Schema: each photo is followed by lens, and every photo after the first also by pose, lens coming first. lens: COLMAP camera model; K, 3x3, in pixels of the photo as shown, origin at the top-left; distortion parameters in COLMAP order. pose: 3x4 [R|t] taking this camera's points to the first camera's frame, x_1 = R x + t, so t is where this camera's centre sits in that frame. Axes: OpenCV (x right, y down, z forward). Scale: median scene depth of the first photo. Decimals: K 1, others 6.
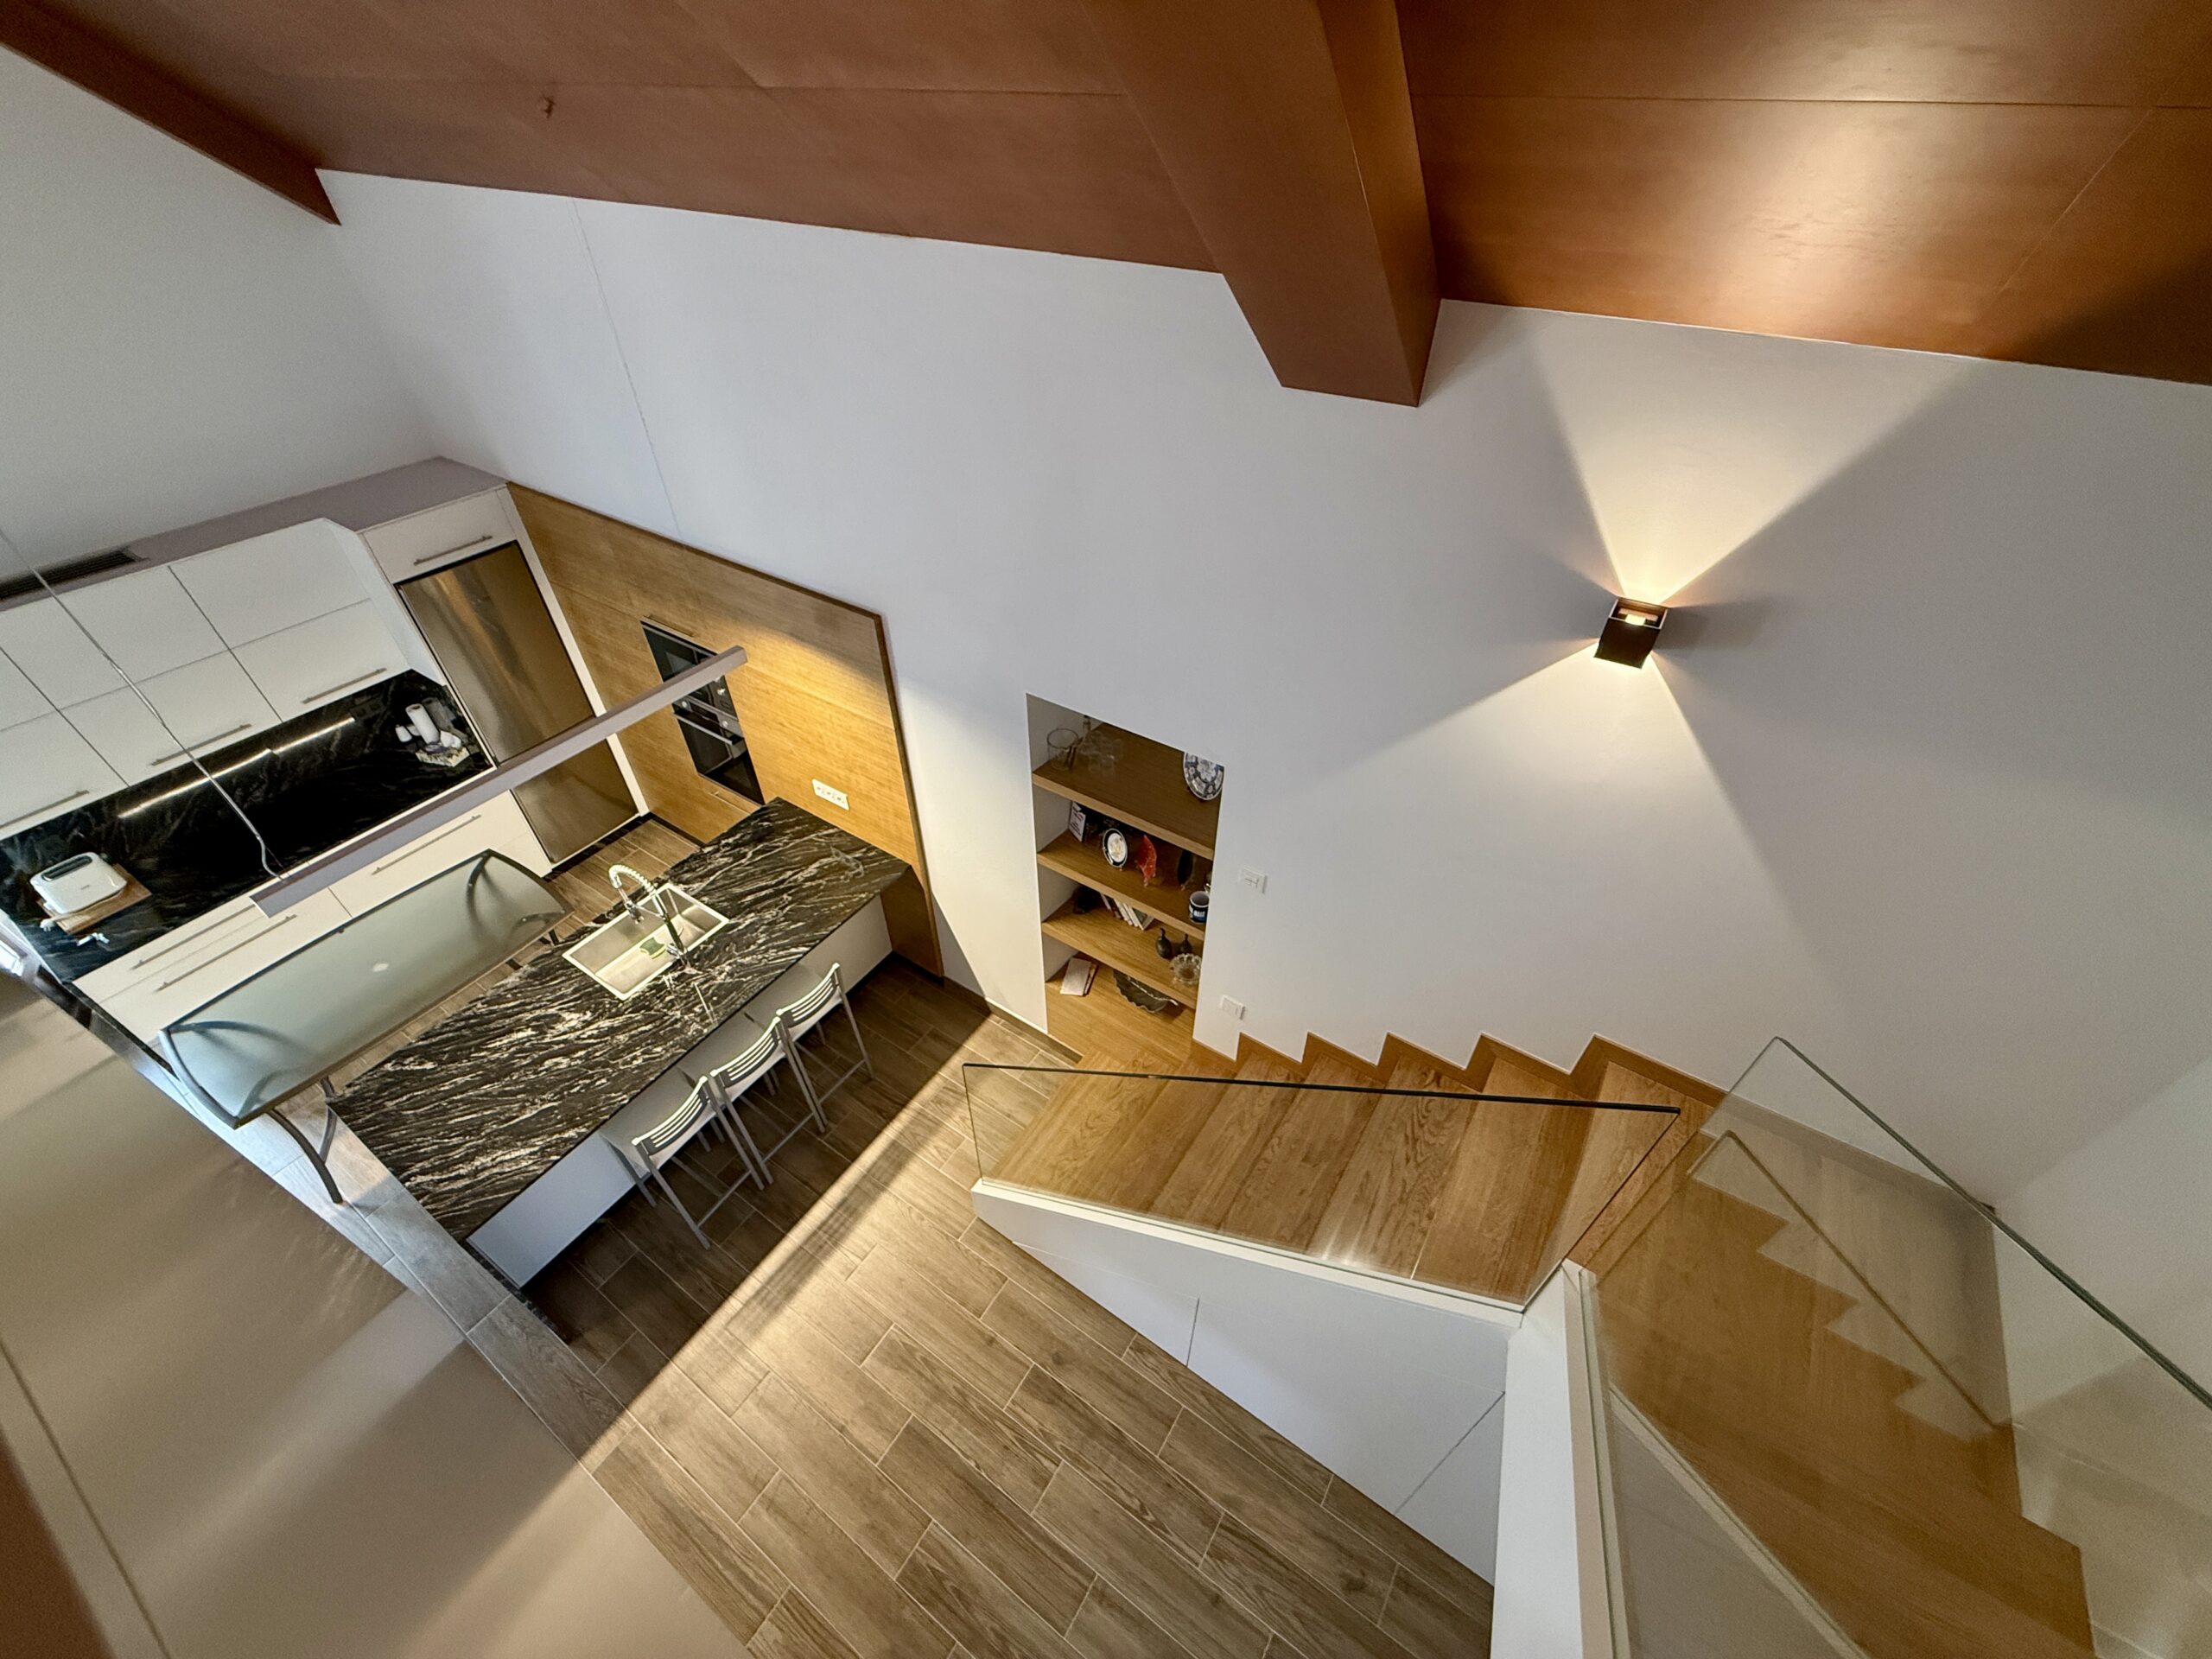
lens RADIAL K [[880.8, 0, 1100.8], [0, 880.8, 830.7], [0, 0, 1]] dist [0.001488, -0.000629]
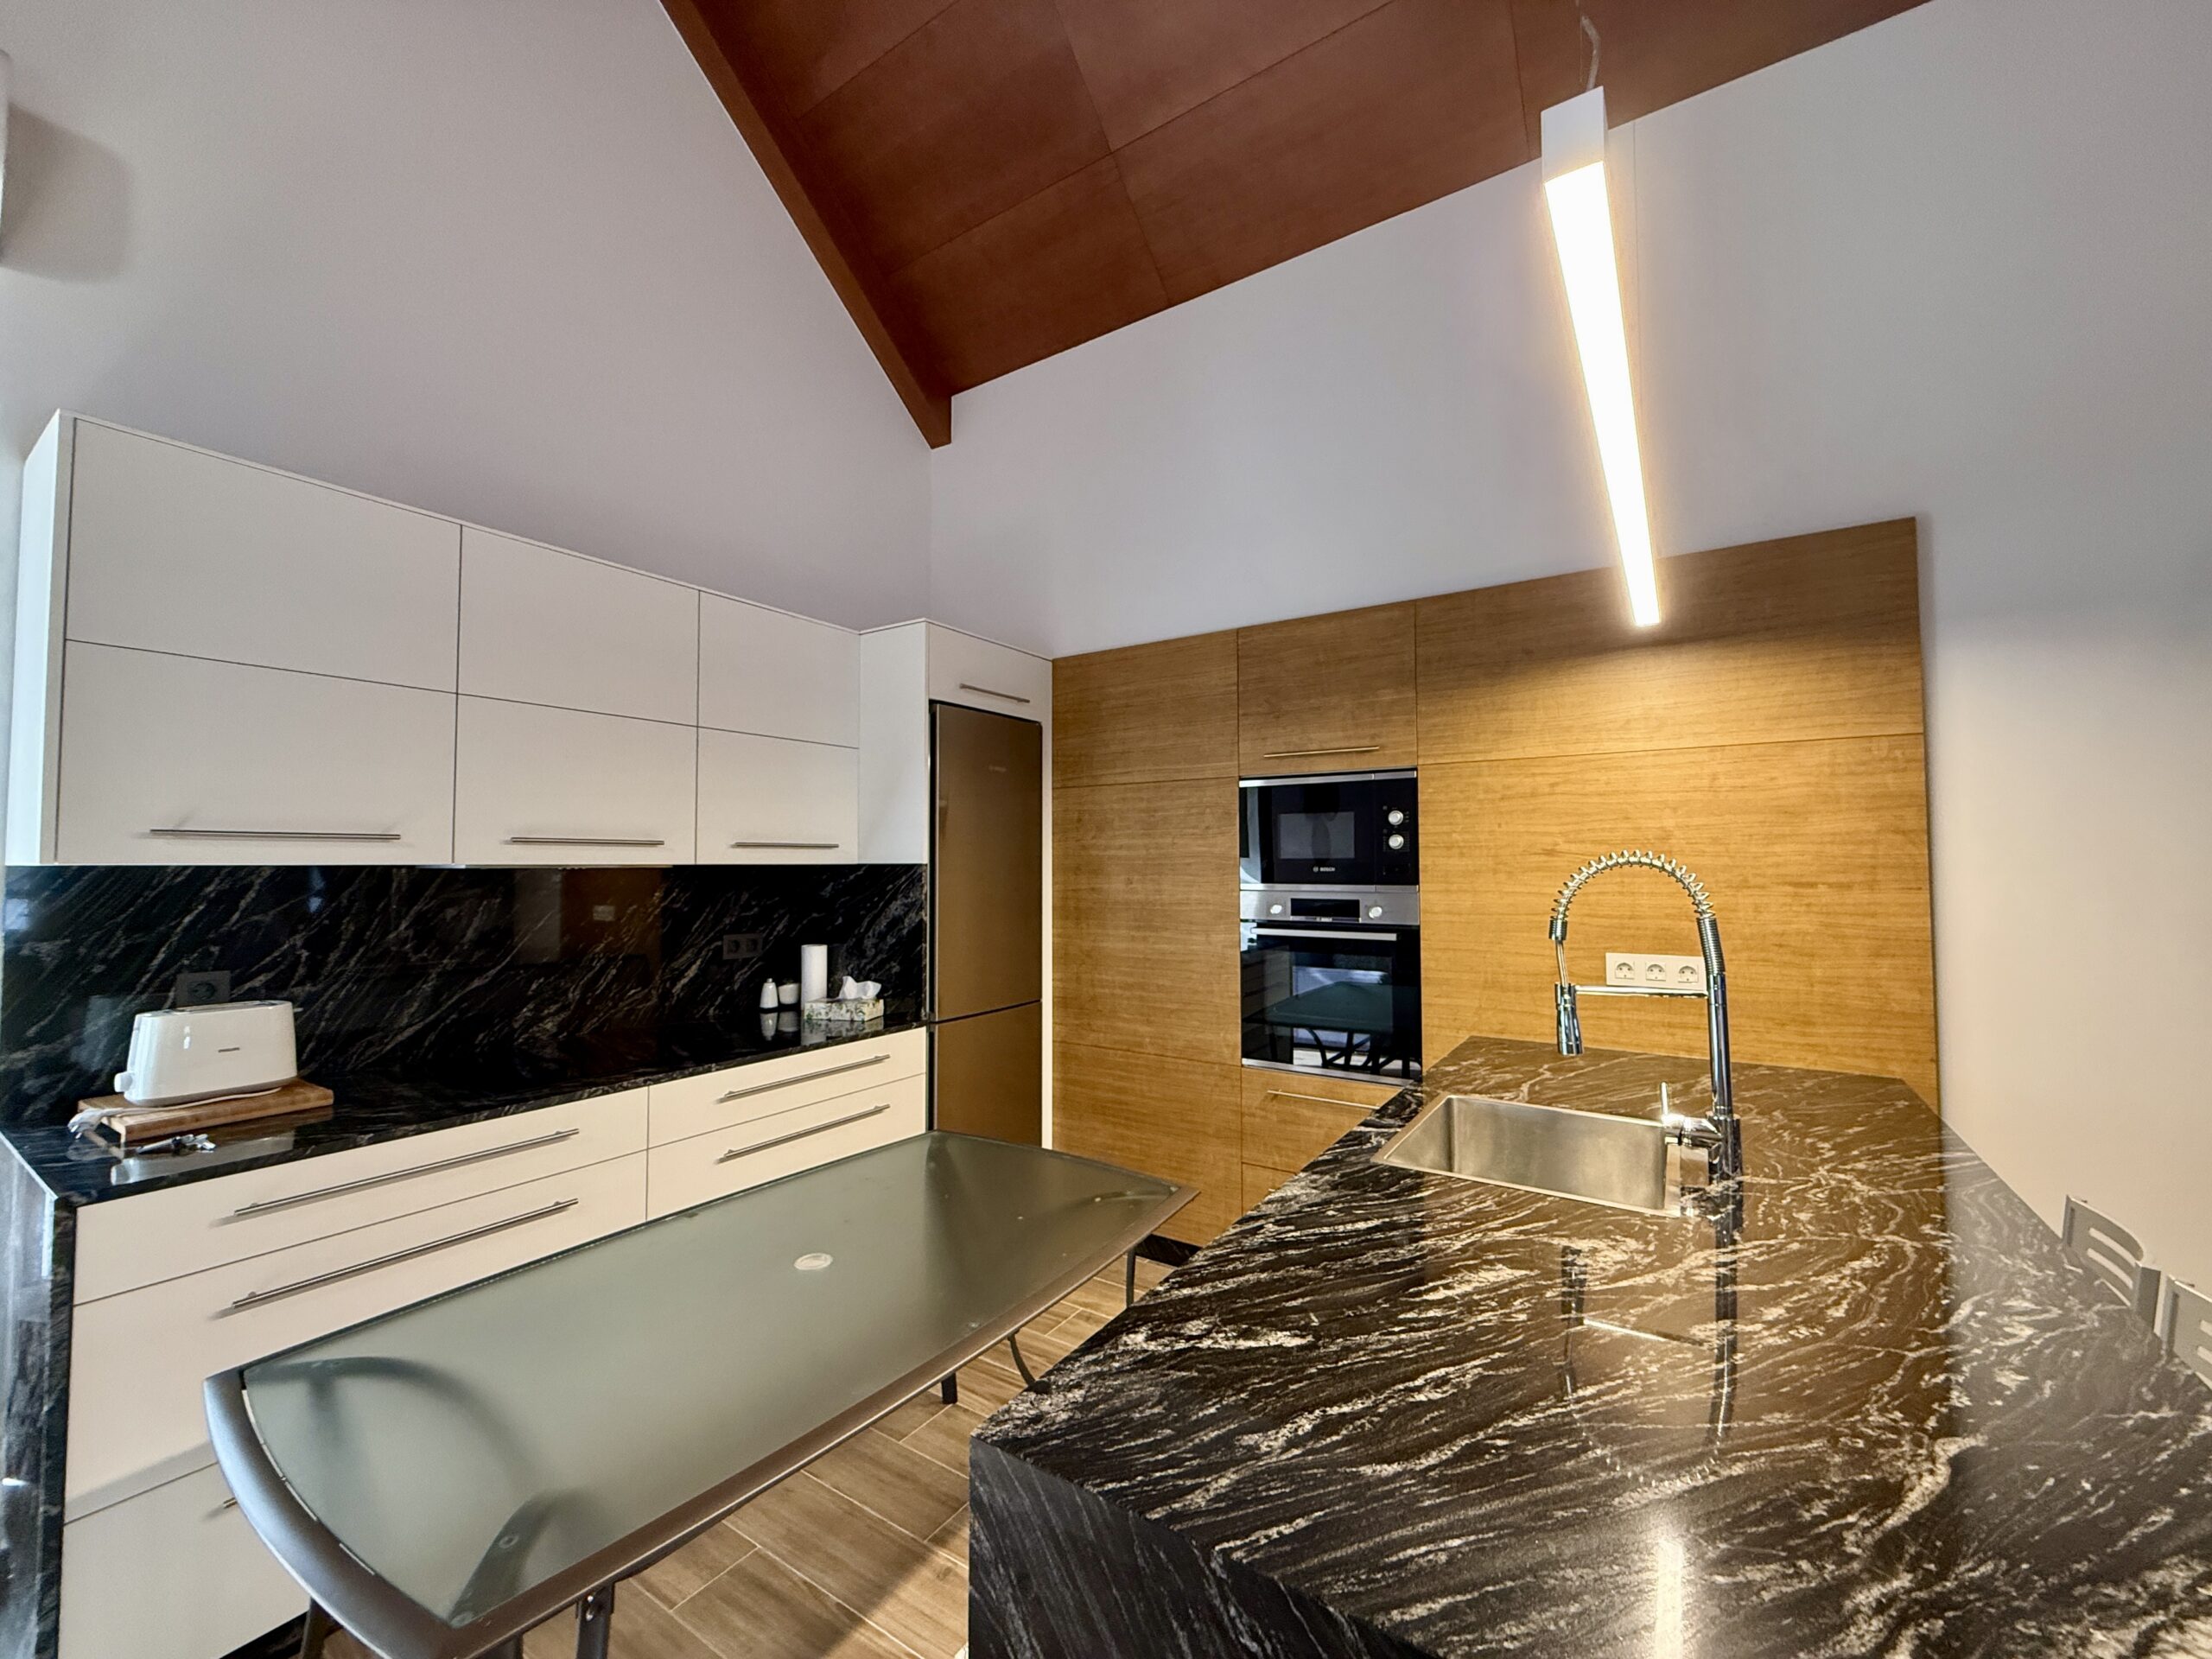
lens RADIAL K [[880.8, 0, 1100.4], [0, 880.8, 830.2], [0, 0, 1]] dist [0.001488, -0.000629]
pose [[0.999984, -0.004625, -0.003181, -0.800293], [0.001168, 0.725691, -0.688020, 0.332894], [0.005491, 0.688006, 0.725685, 0.678252]]
